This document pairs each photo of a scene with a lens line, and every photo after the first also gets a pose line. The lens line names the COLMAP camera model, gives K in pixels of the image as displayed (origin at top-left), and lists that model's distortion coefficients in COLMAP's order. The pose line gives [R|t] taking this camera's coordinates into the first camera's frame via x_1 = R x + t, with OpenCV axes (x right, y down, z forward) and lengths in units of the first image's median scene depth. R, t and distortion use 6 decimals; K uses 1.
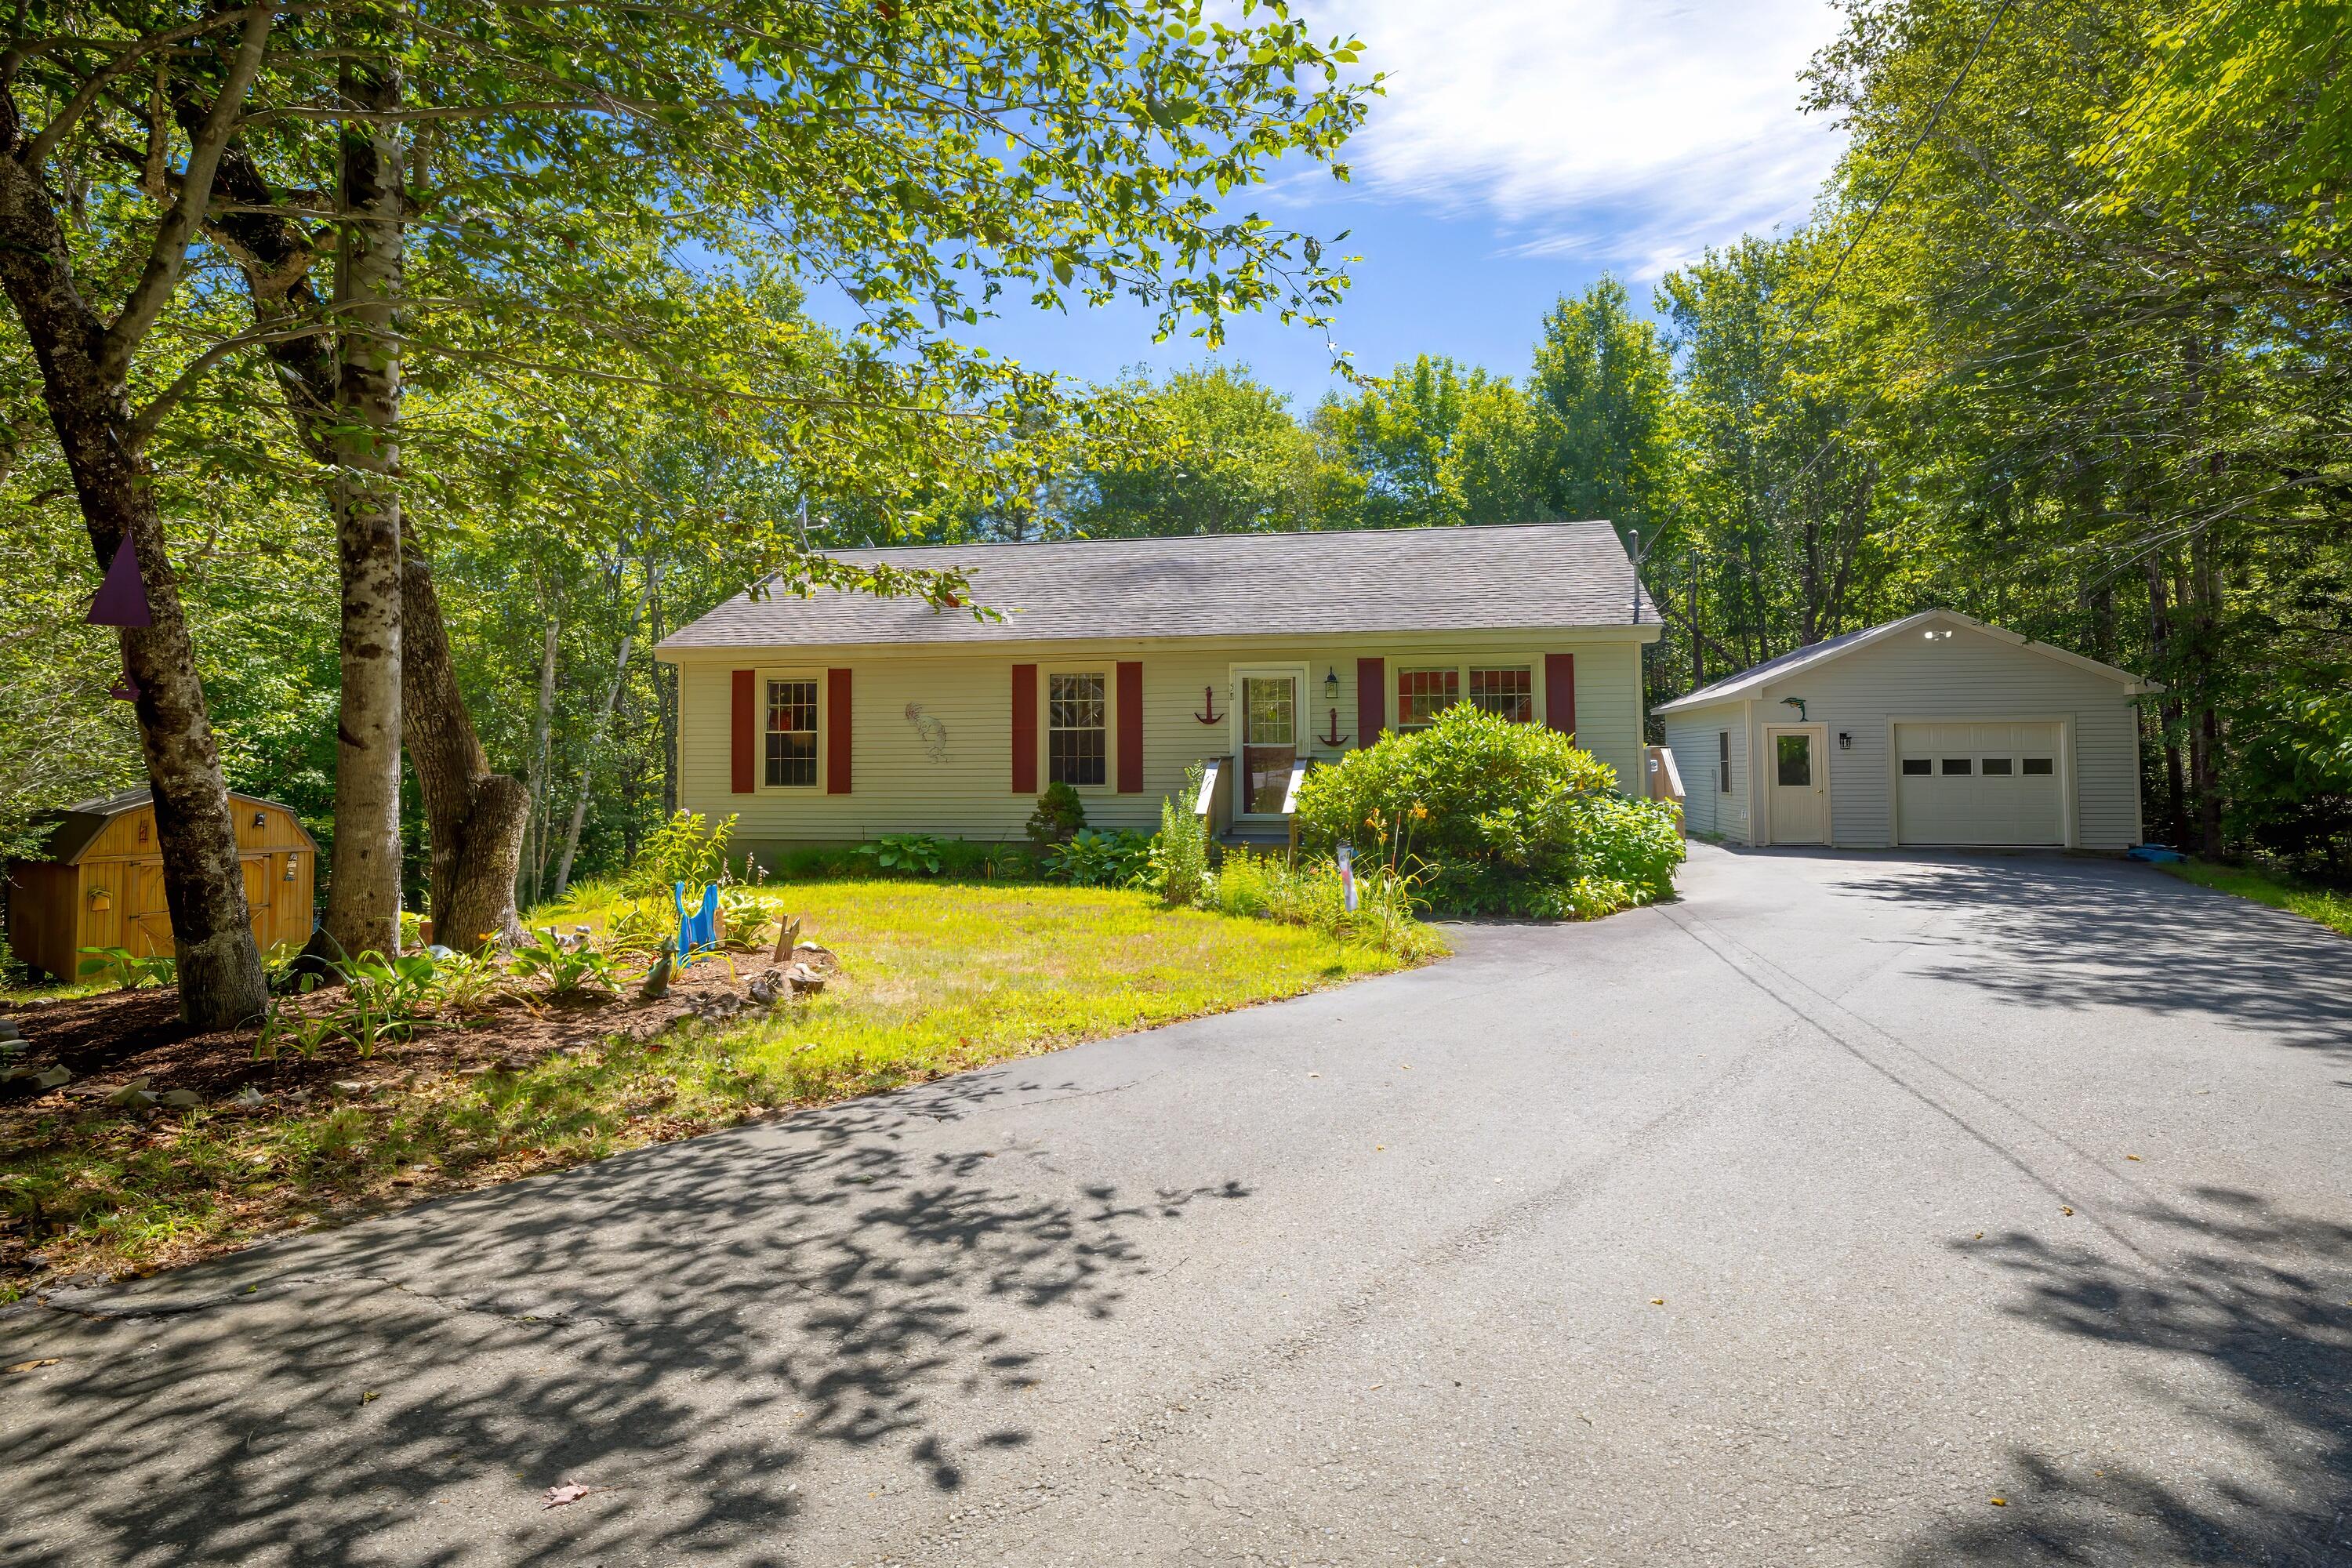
lens RADIAL K [[1221.3, 0, 1174.5], [0, 1221.3, 778.1], [0, 0, 1]] dist [-0.003667, -0.000250]
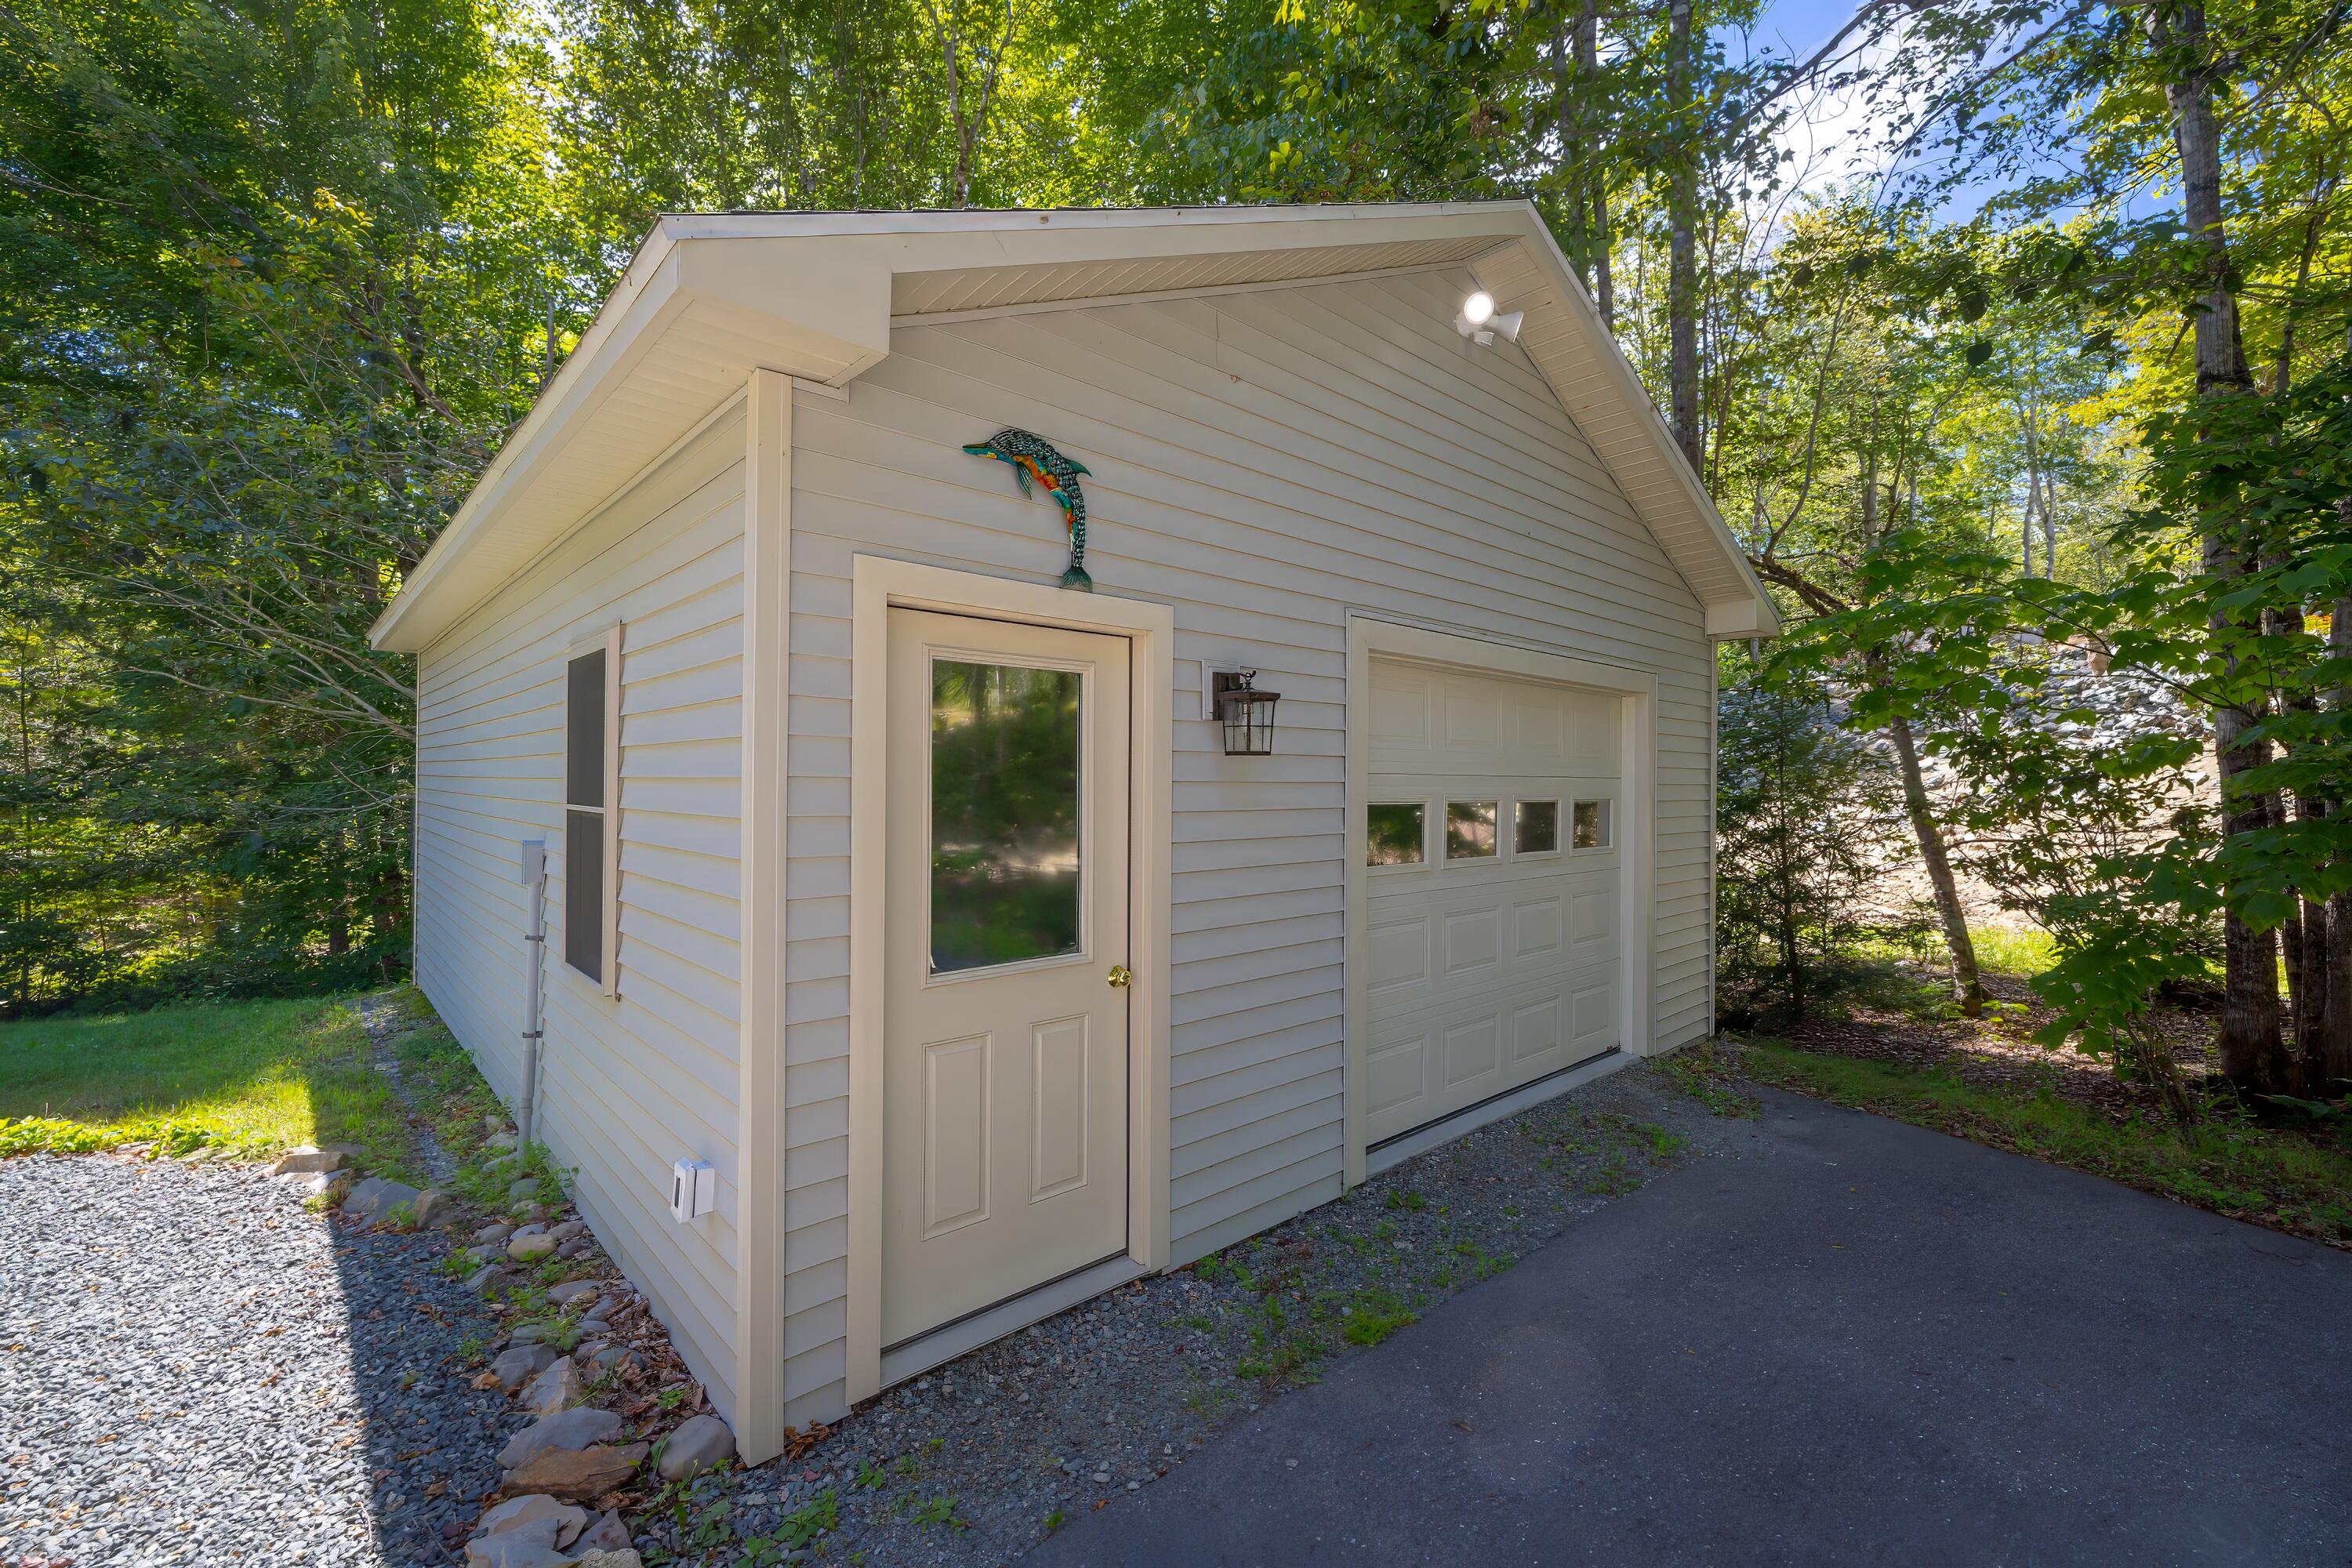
lens RADIAL K [[995.6, 0, 1175.2], [0, 995.6, 785.8], [0, 0, 1]] dist [-0.002014, -0.000165]
pose [[0.583154, 0.012364, 0.812268, 0.409705], [-0.008447, 0.999922, -0.009157, -0.017590], [-0.812318, -0.001521, 0.583213, 0.904392]]
